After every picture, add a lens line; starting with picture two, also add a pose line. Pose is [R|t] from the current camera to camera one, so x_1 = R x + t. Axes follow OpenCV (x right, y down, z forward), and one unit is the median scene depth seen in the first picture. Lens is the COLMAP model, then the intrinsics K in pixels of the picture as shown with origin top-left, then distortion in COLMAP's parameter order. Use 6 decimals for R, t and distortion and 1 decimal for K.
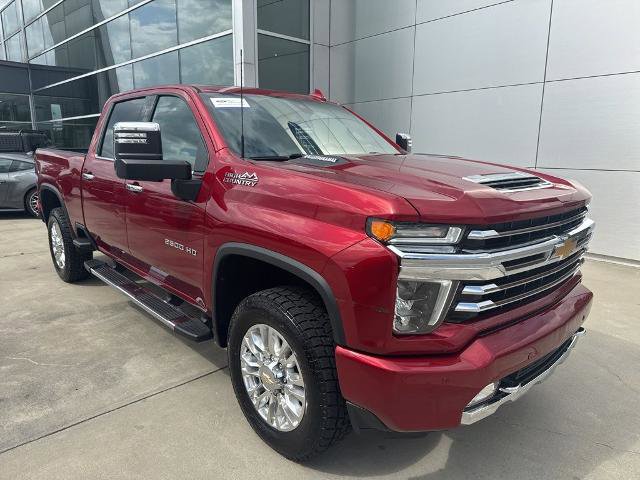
lens RADIAL K [[455.5, 0, 320.0], [0, 455.5, 240.0], [0, 0, 1]] dist [-0.000787, -0.002979]
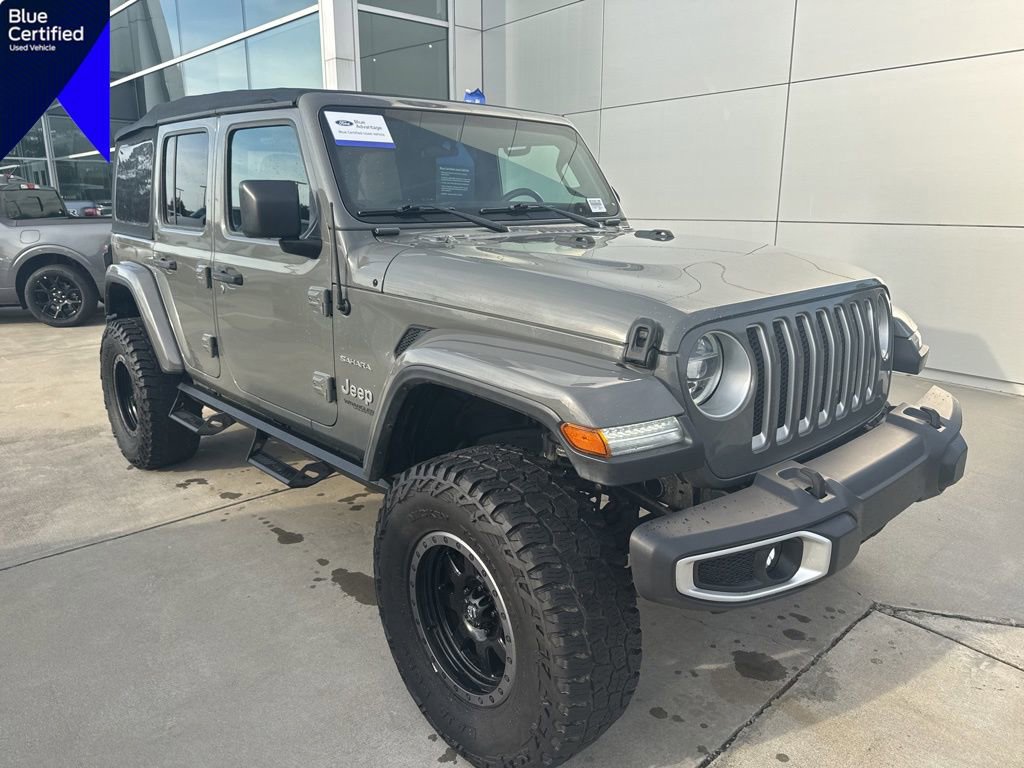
lens RADIAL K [[728.8, 0, 512.0], [0, 728.8, 384.0], [0, 0, 1]] dist [-0.000787, -0.002979]
pose [[0.999448, 0.004195, -0.032951, 0.229809], [-0.002711, 0.998985, 0.044958, 0.031860], [0.033106, -0.044843, 0.998445, -0.039221]]
